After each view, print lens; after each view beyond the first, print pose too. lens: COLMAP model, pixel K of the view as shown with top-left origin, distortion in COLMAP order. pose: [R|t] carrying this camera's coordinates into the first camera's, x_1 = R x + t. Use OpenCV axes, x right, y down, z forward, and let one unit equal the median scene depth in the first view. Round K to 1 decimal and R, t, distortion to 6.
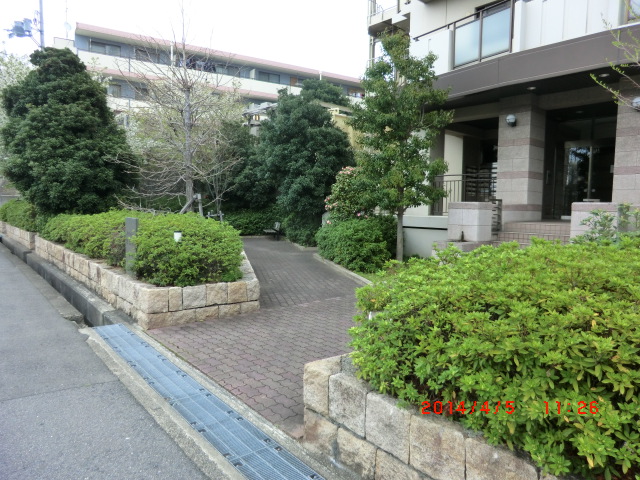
lens RADIAL K [[460.8, 0, 320.0], [0, 460.8, 240.0], [0, 0, 1]] dist [-0.065397, 0.070069]
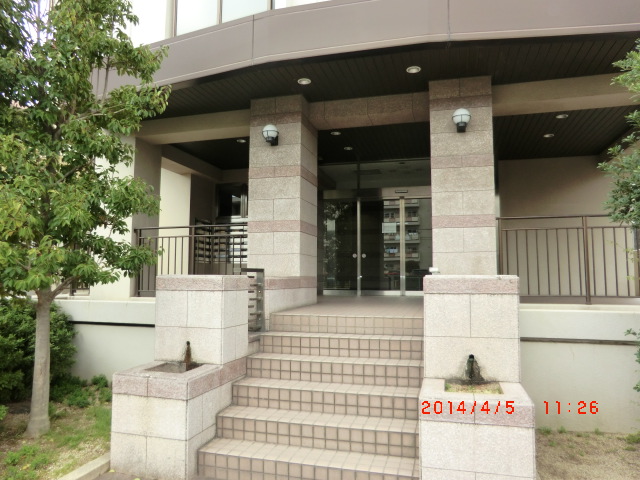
lens RADIAL K [[460.8, 0, 320.0], [0, 460.8, 240.0], [0, 0, 1]] dist [-0.065397, 0.070069]
pose [[0.841328, 0.031547, 0.539604, 0.157893], [0.047331, 0.990161, -0.131685, -0.046171], [-0.538449, 0.136330, 0.831557, 0.492041]]
